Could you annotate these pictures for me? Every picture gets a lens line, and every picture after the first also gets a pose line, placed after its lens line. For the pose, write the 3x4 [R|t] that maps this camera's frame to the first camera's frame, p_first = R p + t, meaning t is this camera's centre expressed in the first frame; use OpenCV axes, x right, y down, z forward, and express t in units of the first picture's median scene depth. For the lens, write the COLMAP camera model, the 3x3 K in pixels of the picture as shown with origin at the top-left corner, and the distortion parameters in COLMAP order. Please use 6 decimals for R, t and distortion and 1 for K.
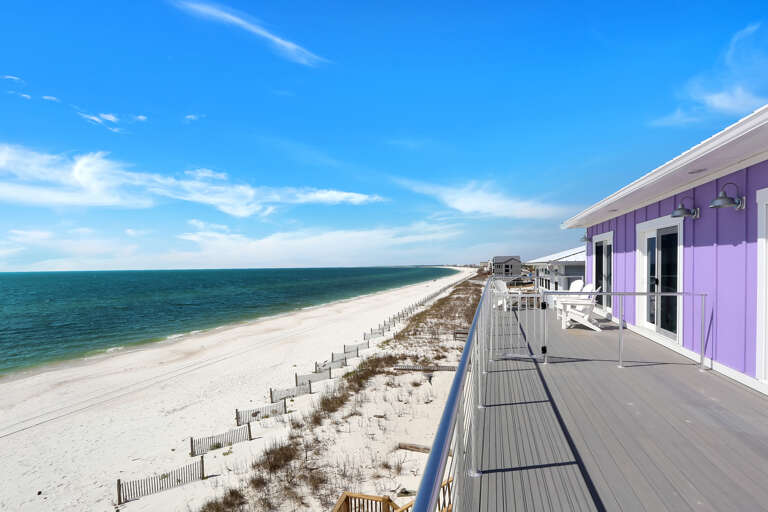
lens RADIAL K [[372.9, 0, 394.7], [0, 372.9, 257.6], [0, 0, 1]] dist [-0.001256, -0.000295]
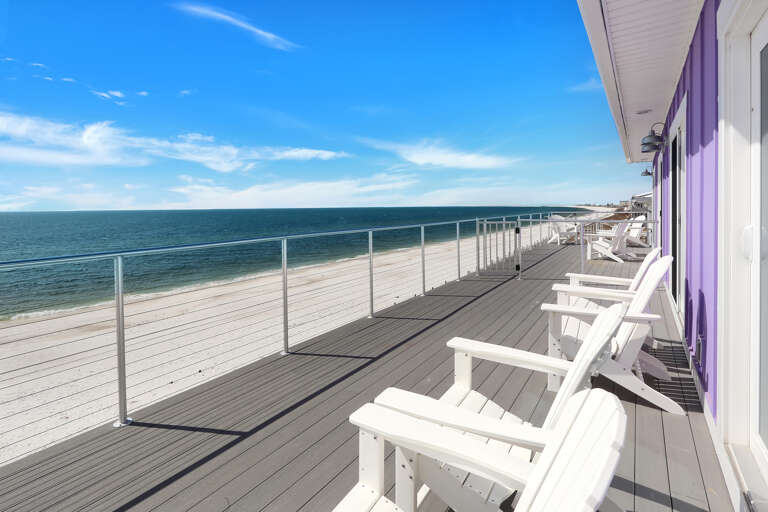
lens RADIAL K [[372.9, 0, 394.7], [0, 372.9, 257.6], [0, 0, 1]] dist [-0.001256, -0.000295]
pose [[0.995477, -0.019871, 0.092898, -0.001599], [0.004519, 0.986678, 0.162625, -0.038830], [-0.094892, -0.161470, 0.982305, -0.268327]]
